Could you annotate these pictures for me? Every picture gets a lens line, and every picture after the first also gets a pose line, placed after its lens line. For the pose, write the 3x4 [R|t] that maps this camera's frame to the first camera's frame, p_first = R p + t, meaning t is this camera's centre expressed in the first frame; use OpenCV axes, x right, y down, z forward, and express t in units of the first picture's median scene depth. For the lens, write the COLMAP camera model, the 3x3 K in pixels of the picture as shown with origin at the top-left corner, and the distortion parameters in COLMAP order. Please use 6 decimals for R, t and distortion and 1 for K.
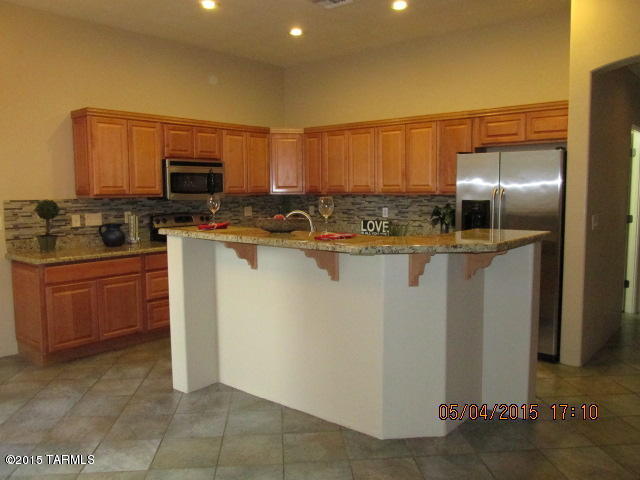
lens RADIAL K [[526.7, 0, 320.0], [0, 526.7, 240.0], [0, 0, 1]] dist [-0.040793, 0.002248]
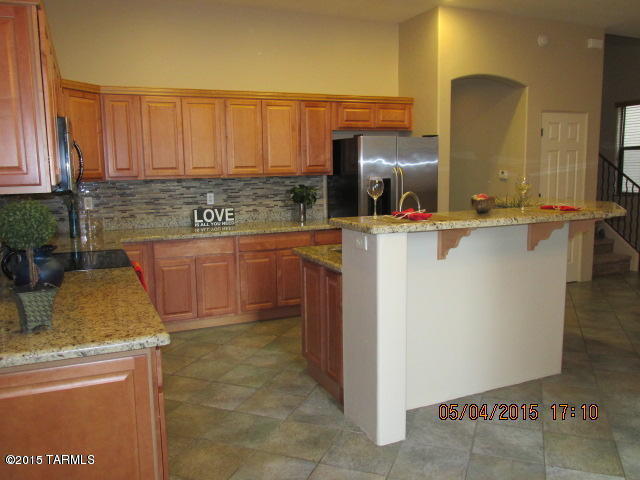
lens RADIAL K [[526.7, 0, 320.0], [0, 526.7, 240.0], [0, 0, 1]] dist [-0.040793, 0.002248]
pose [[0.451665, -0.123188, 0.883642, -0.587472], [0.102275, 0.991042, 0.085884, -0.042749], [-0.886306, 0.051583, 0.460217, 0.467299]]
